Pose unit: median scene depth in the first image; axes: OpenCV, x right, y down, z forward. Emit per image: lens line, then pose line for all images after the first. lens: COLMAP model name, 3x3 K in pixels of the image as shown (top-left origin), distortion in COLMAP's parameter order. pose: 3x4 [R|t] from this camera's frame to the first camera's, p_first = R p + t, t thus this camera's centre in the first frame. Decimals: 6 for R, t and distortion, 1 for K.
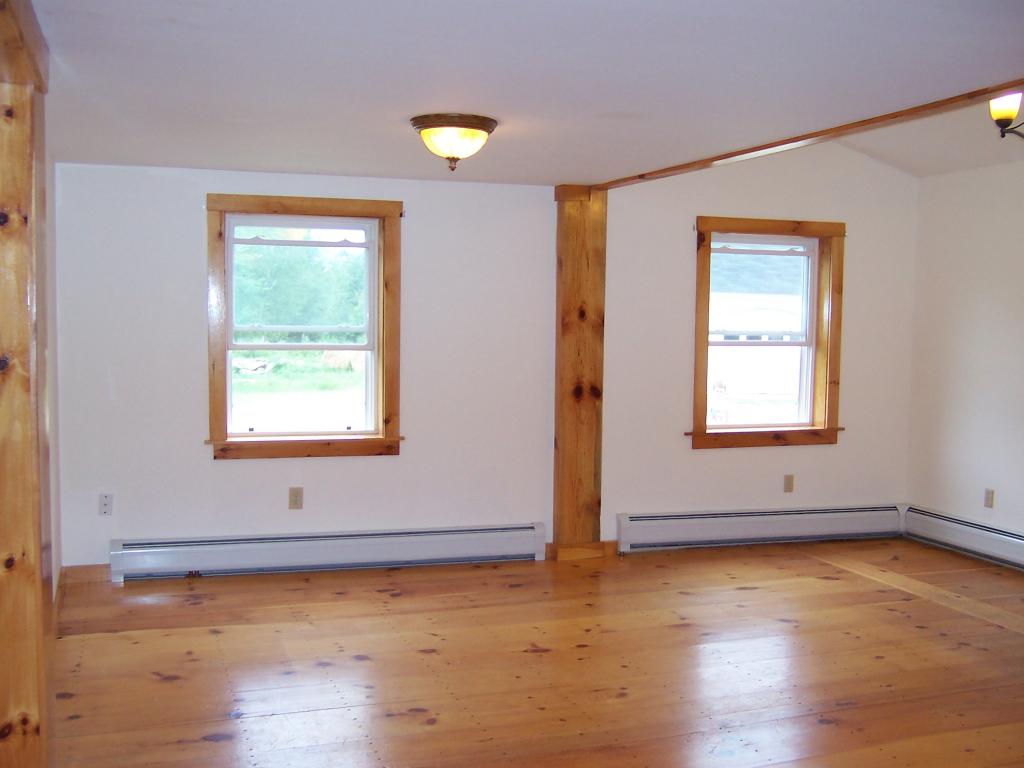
lens RADIAL K [[1097.9, 0, 502.2], [0, 1097.9, 401.7], [0, 0, 1]] dist [-0.143222, 0.218186]
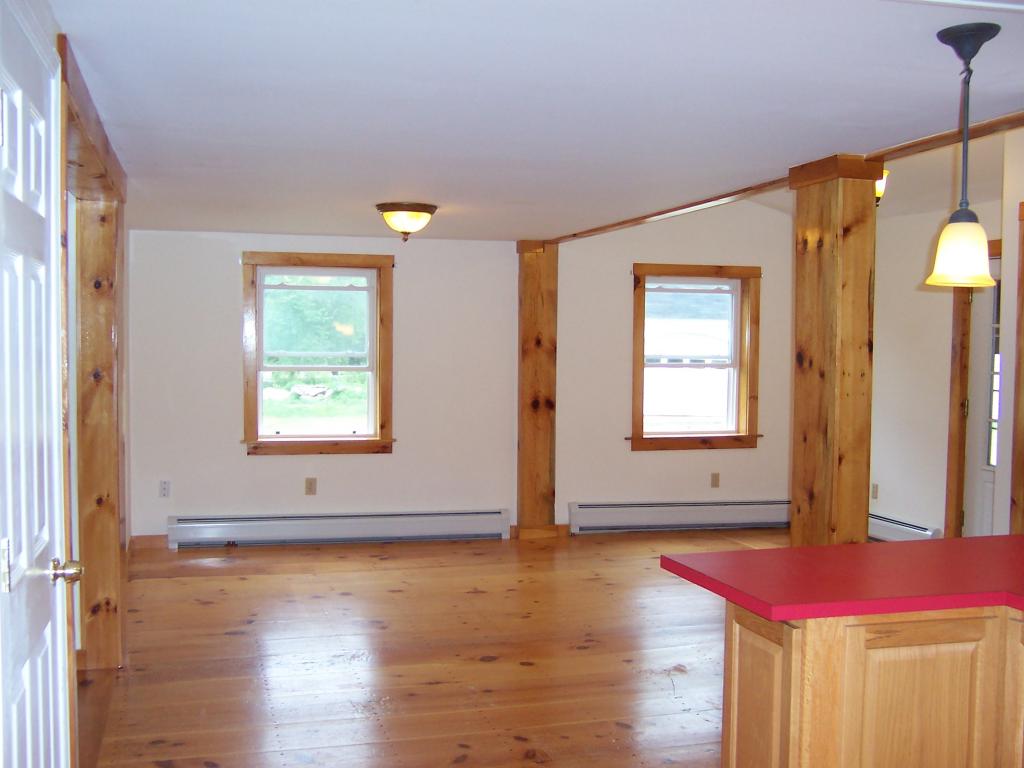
lens RADIAL K [[1097.9, 0, 502.2], [0, 1097.9, 401.7], [0, 0, 1]] dist [-0.143222, 0.218186]
pose [[0.998276, -0.000526, -0.058693, 0.104702], [-0.000969, 0.999676, -0.025437, 0.020201], [0.058688, 0.025450, 0.997952, -0.256652]]
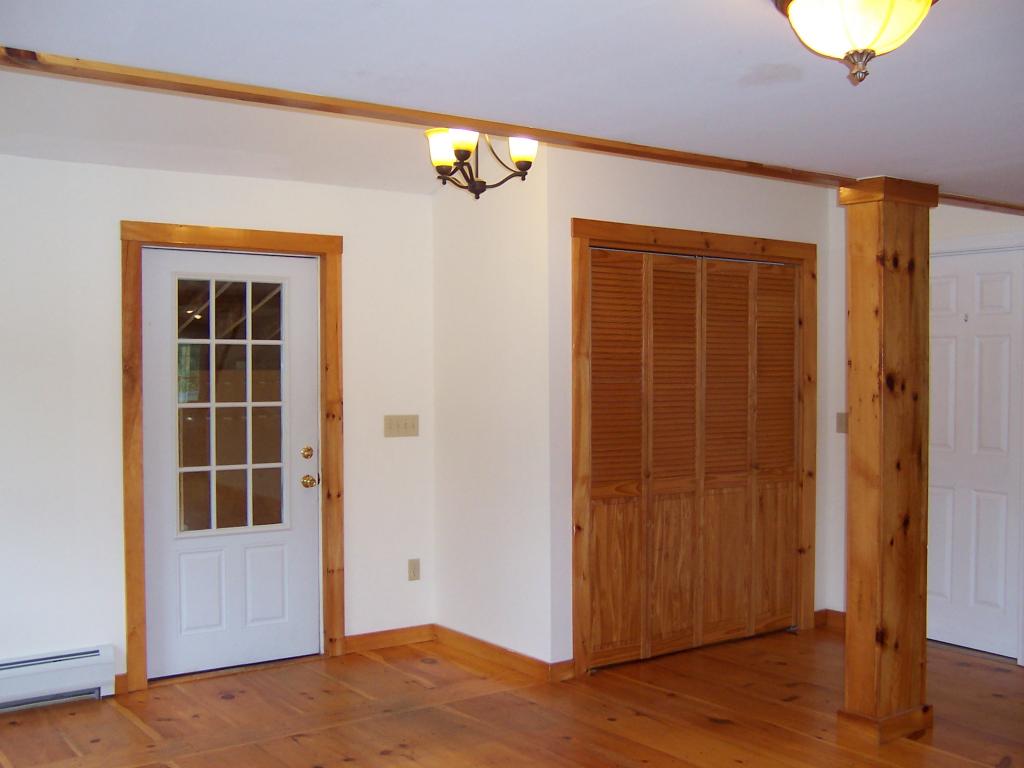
lens RADIAL K [[1097.9, 0, 502.2], [0, 1097.9, 401.7], [0, 0, 1]] dist [-0.143222, 0.218186]
pose [[-0.284038, -0.042665, 0.957863, -0.299714], [0.077641, 0.994705, 0.067329, -0.074405], [-0.955664, 0.093494, -0.279222, 0.838799]]
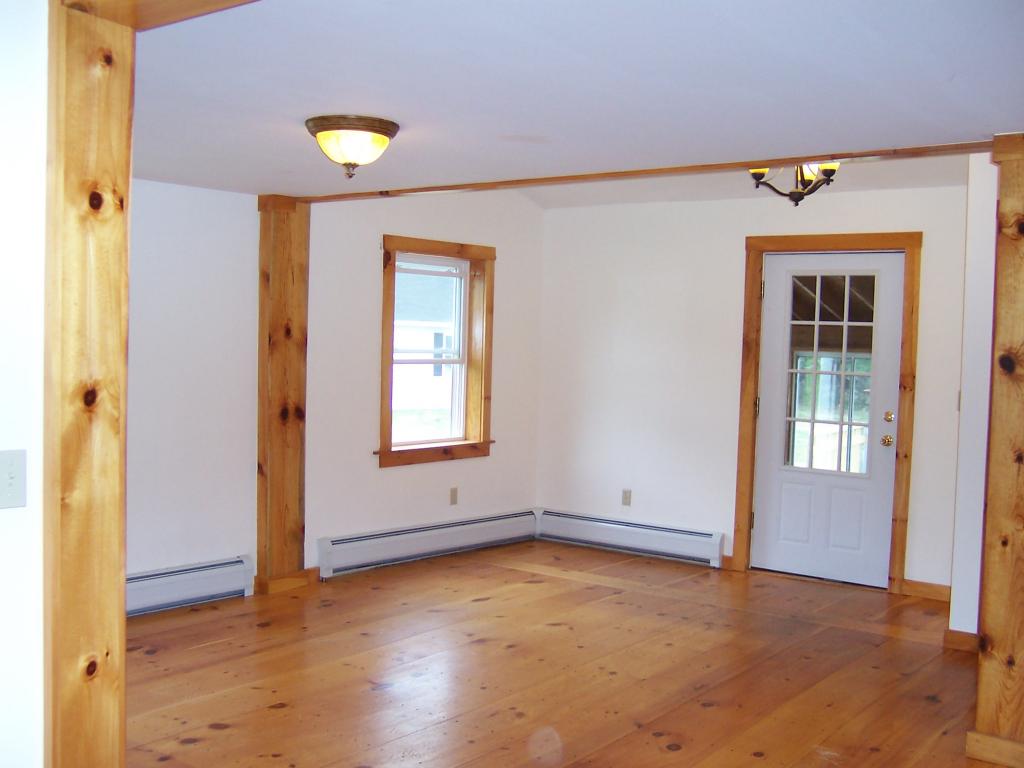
lens RADIAL K [[1097.9, 0, 502.2], [0, 1097.9, 401.7], [0, 0, 1]] dist [-0.143222, 0.218186]
pose [[0.838383, -0.022352, 0.544623, -0.286549], [0.029634, 0.999550, -0.004595, -0.009465], [-0.544275, 0.019992, 0.838668, 0.104761]]
